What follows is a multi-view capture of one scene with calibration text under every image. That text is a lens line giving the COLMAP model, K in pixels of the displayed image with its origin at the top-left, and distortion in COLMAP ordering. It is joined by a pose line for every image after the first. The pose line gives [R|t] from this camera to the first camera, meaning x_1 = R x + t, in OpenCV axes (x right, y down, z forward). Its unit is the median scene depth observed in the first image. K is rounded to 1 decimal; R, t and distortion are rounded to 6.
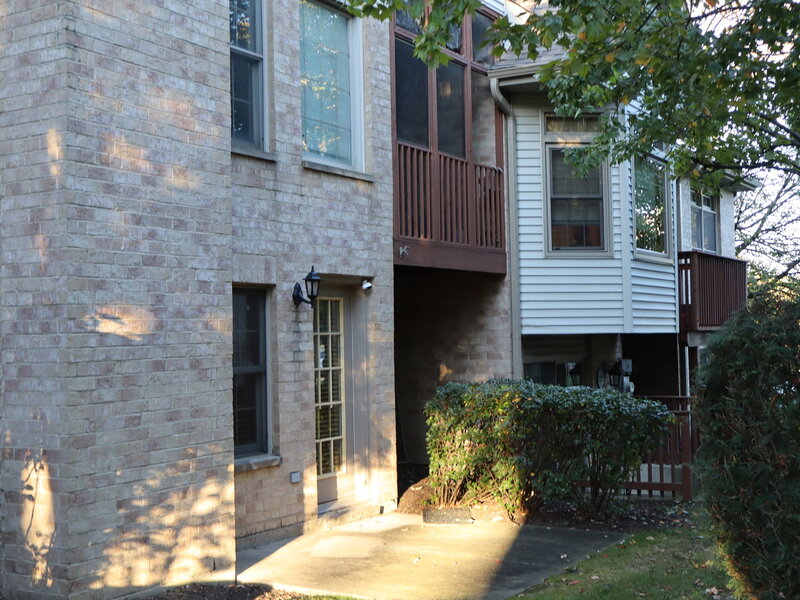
lens RADIAL K [[1032.7, 0, 396.8], [0, 1032.7, 299.3], [0, 0, 1]] dist [-0.000032, 0.000000]
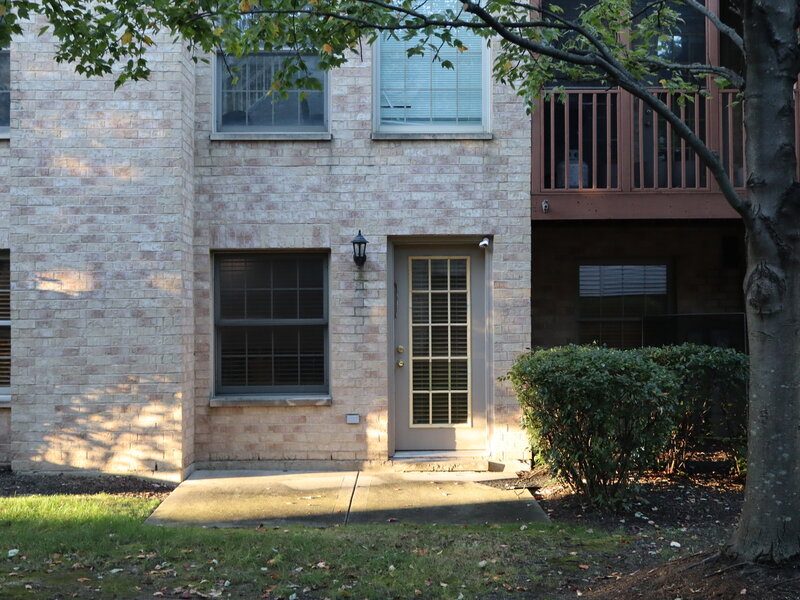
lens RADIAL K [[1032.7, 0, 396.5], [0, 1032.7, 301.9], [0, 0, 1]] dist [-0.000032, 0.000000]
pose [[0.572226, 0.005814, -0.820075, 1.087535], [0.027259, 0.999287, 0.026105, 0.021726], [0.819643, -0.037293, 0.571660, 0.511466]]
